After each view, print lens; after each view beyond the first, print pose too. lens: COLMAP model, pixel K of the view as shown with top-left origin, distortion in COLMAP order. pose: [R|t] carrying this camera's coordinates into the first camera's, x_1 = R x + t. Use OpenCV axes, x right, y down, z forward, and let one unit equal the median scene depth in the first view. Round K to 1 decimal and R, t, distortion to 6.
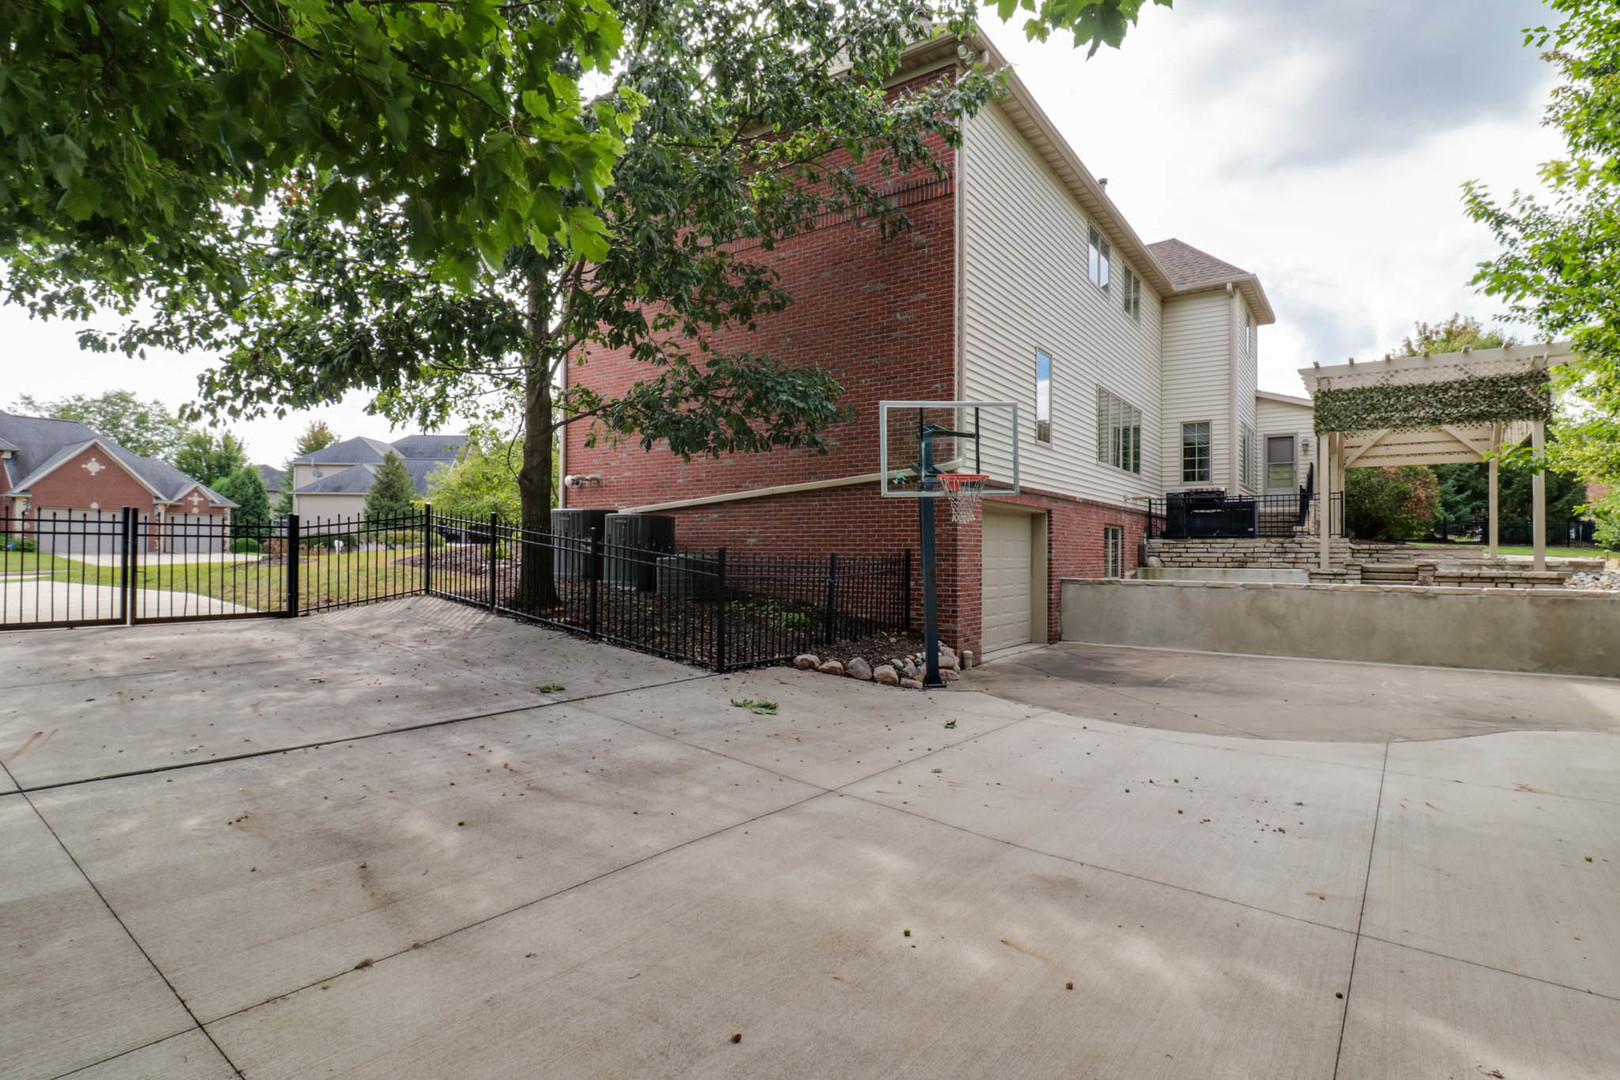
lens RADIAL K [[747.9, 0, 808.6], [0, 747.9, 545.6], [0, 0, 1]] dist [-0.018647, 0.000238]
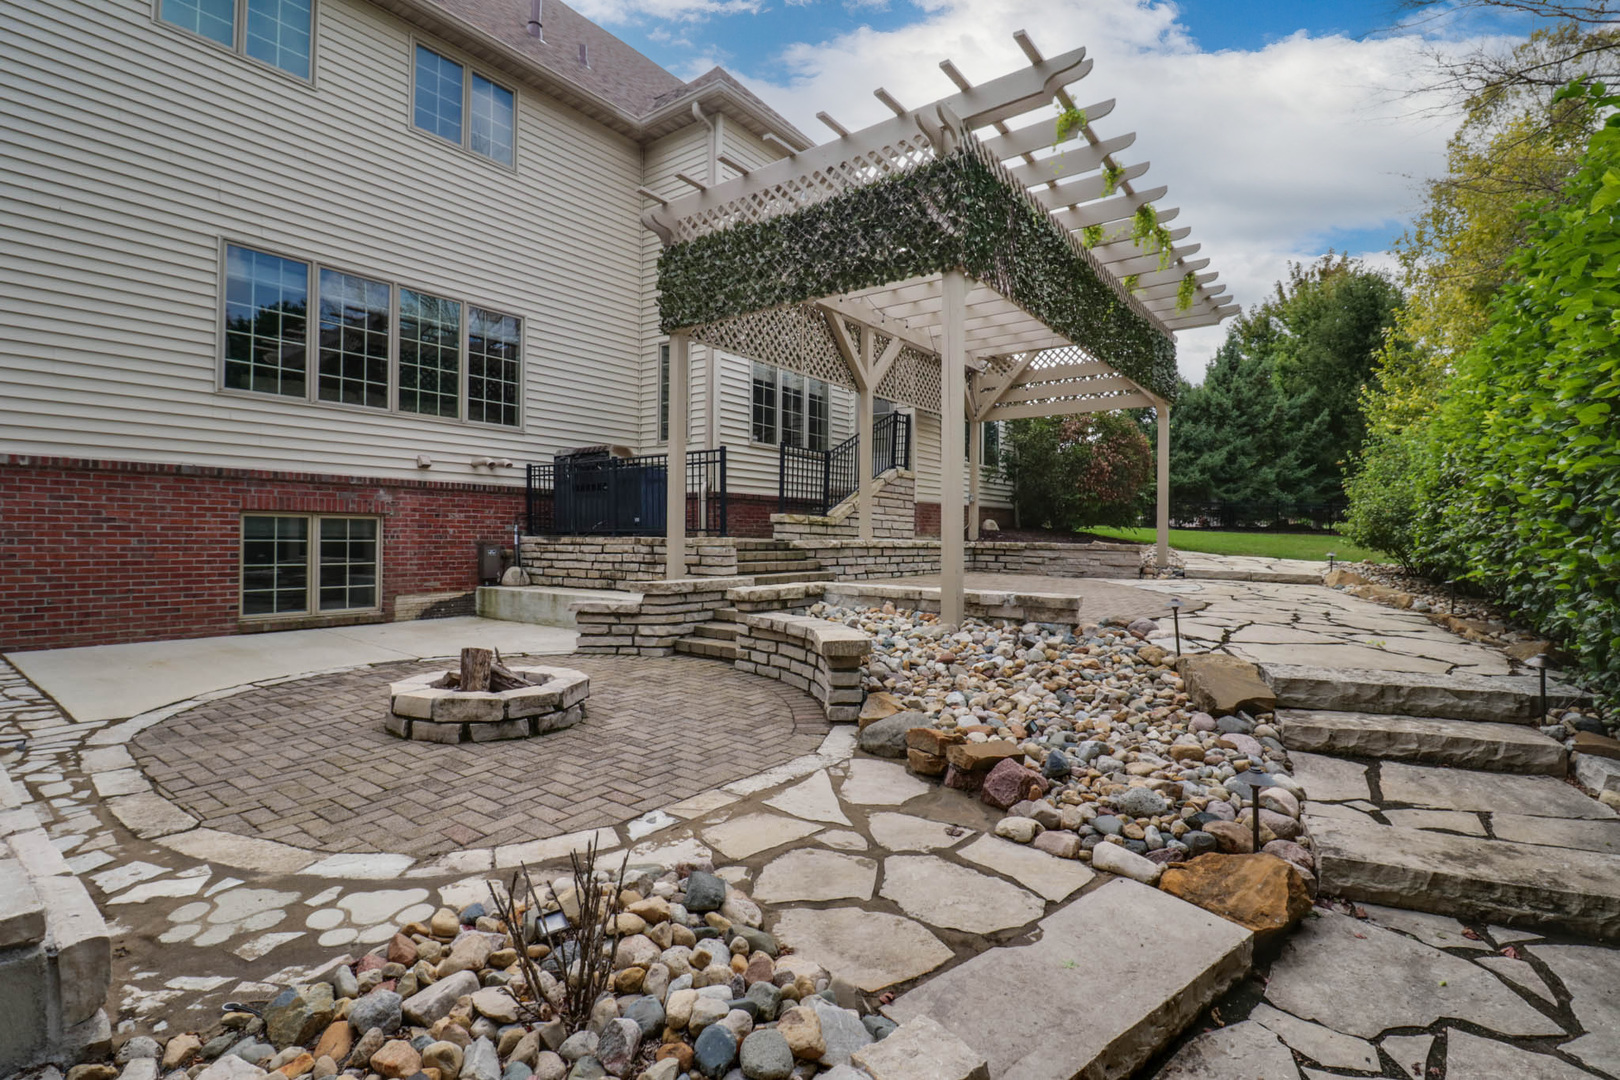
lens RADIAL K [[747.9, 0, 813.0], [0, 747.9, 539.0], [0, 0, 1]] dist [-0.018647, 0.000238]
pose [[0.999964, -0.000639, 0.008514, 0.354926], [0.000509, 0.999882, 0.015360, -0.007916], [-0.008523, -0.015355, 0.999846, 0.213970]]
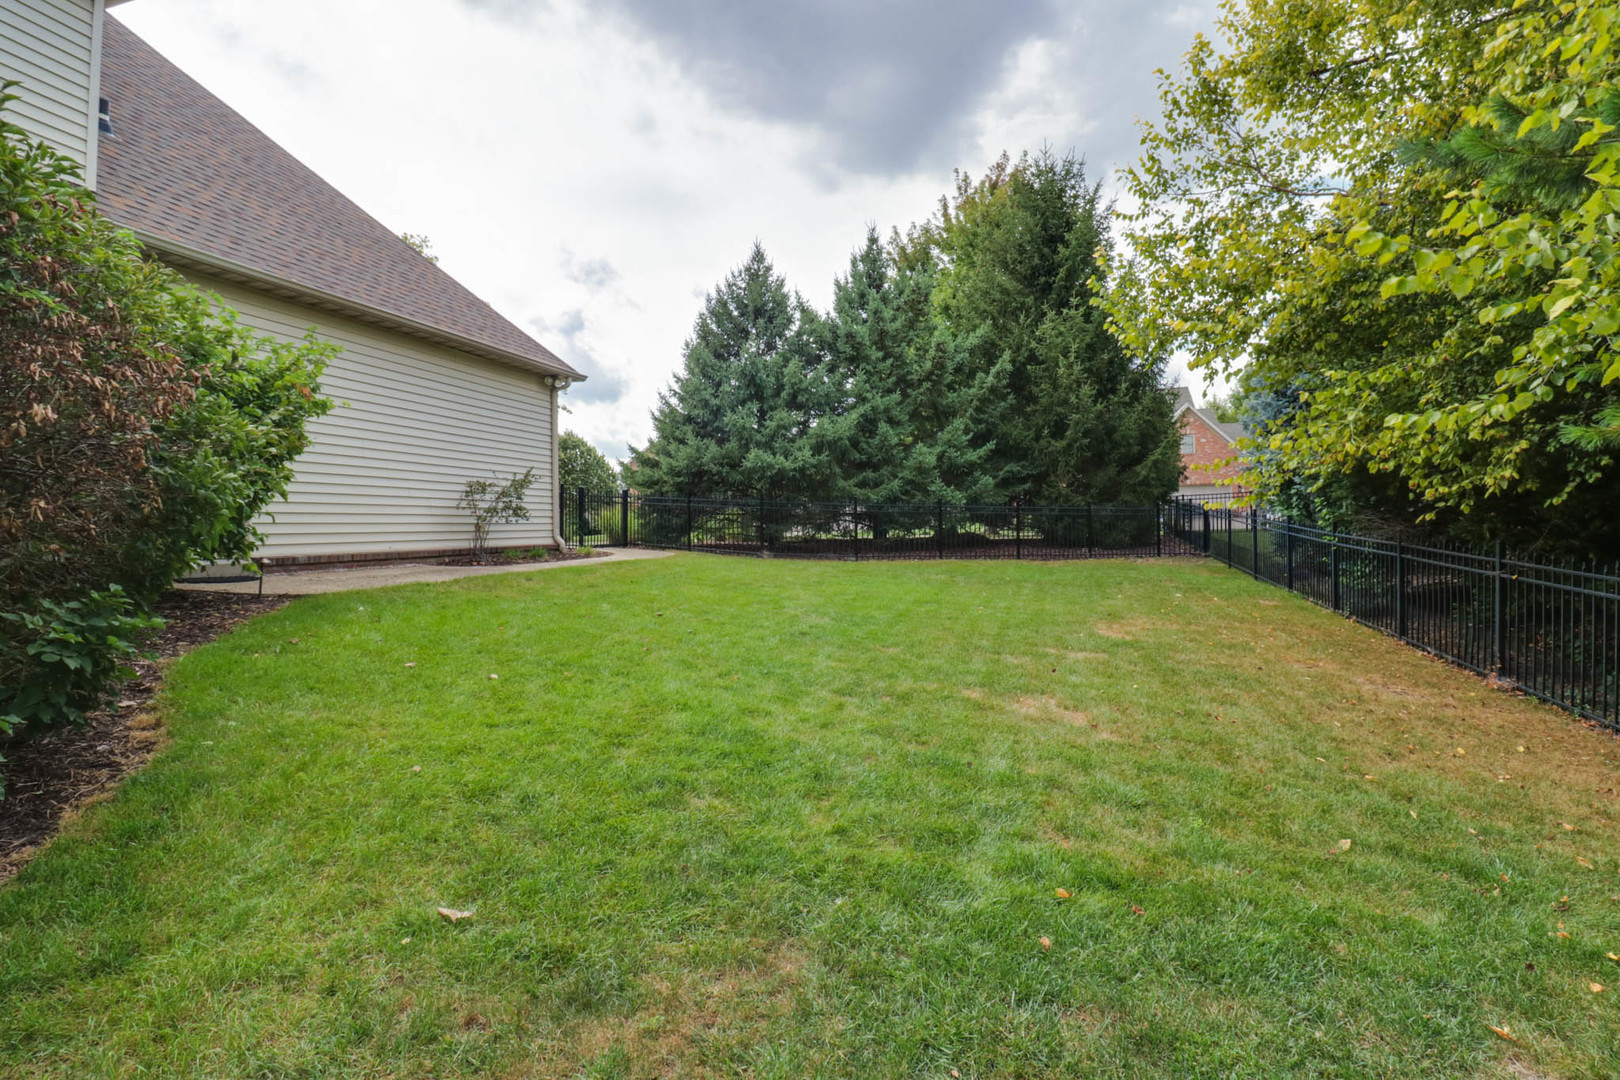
lens RADIAL K [[747.9, 0, 810.9], [0, 747.9, 530.7], [0, 0, 1]] dist [-0.018647, 0.000238]
pose [[0.929887, -0.018113, 0.367400, 0.607495], [0.012849, 0.999777, 0.016770, -0.026100], [-0.367621, -0.010873, 0.929912, 0.591928]]
